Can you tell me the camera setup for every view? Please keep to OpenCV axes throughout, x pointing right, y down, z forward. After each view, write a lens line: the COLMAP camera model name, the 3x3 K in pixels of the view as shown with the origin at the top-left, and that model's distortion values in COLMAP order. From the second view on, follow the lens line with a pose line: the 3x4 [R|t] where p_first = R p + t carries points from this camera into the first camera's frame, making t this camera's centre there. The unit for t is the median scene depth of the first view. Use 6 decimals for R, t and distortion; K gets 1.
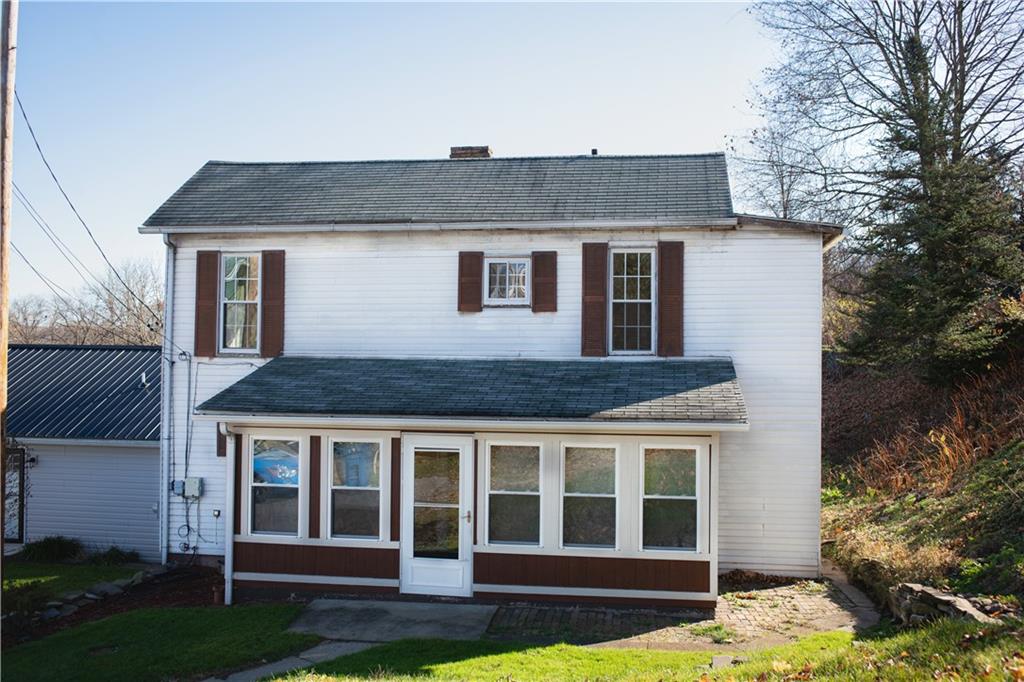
lens RADIAL K [[961.7, 0, 512.0], [0, 961.7, 341.0], [0, 0, 1]] dist [-0.018095, -0.007216]
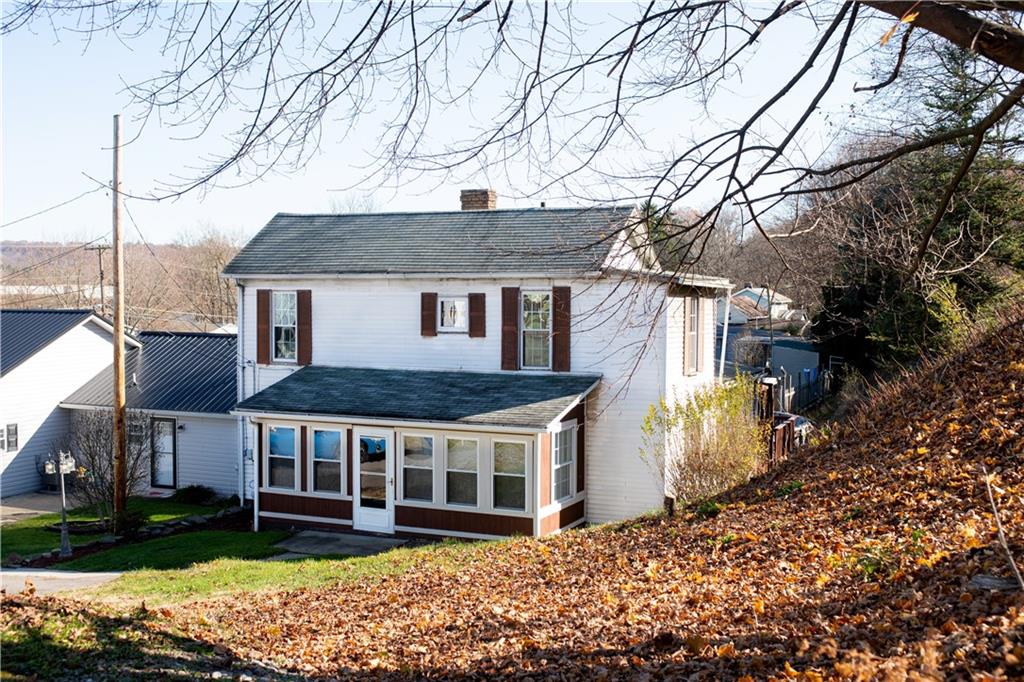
lens RADIAL K [[1207.9, 0, 477.2], [0, 1207.9, 340.4], [0, 0, 1]] dist [0.003765, 0.002687]
pose [[0.952662, 0.006053, -0.303973, 0.573913], [0.014111, 0.997844, 0.064092, -0.140109], [0.303705, -0.065348, 0.950522, -0.662082]]
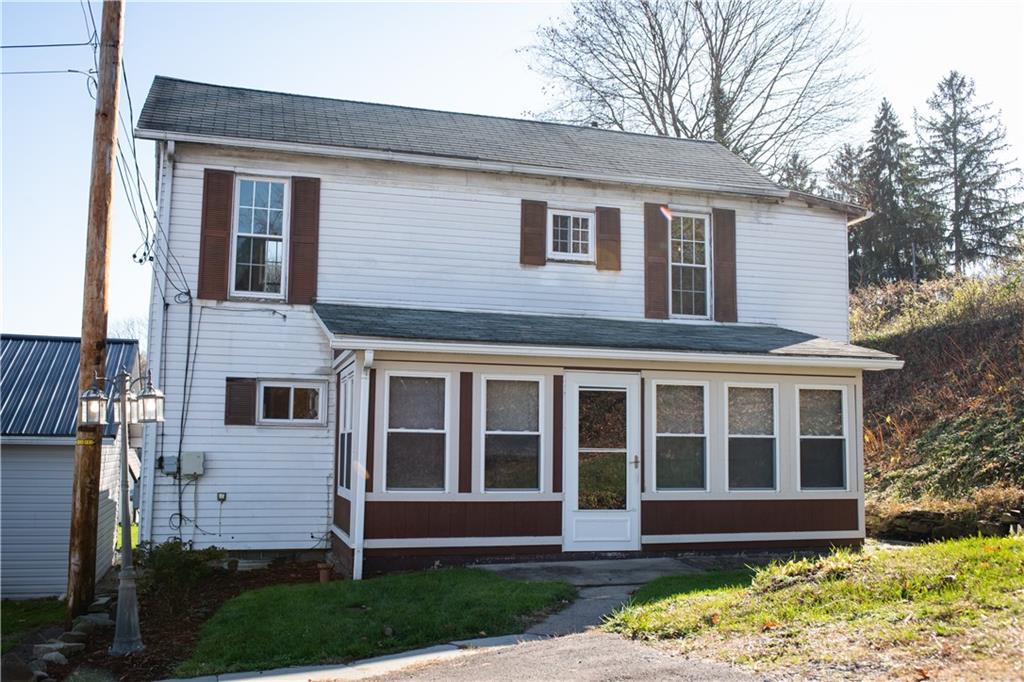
lens RADIAL K [[1000.1, 0, 509.4], [0, 1000.1, 357.0], [0, 0, 1]] dist [-0.022599, -0.008091]
pose [[0.901658, 0.041193, 0.430483, -0.489028], [-0.009742, 0.997135, -0.075011, 0.133944], [-0.432339, 0.063441, 0.899477, 0.162104]]
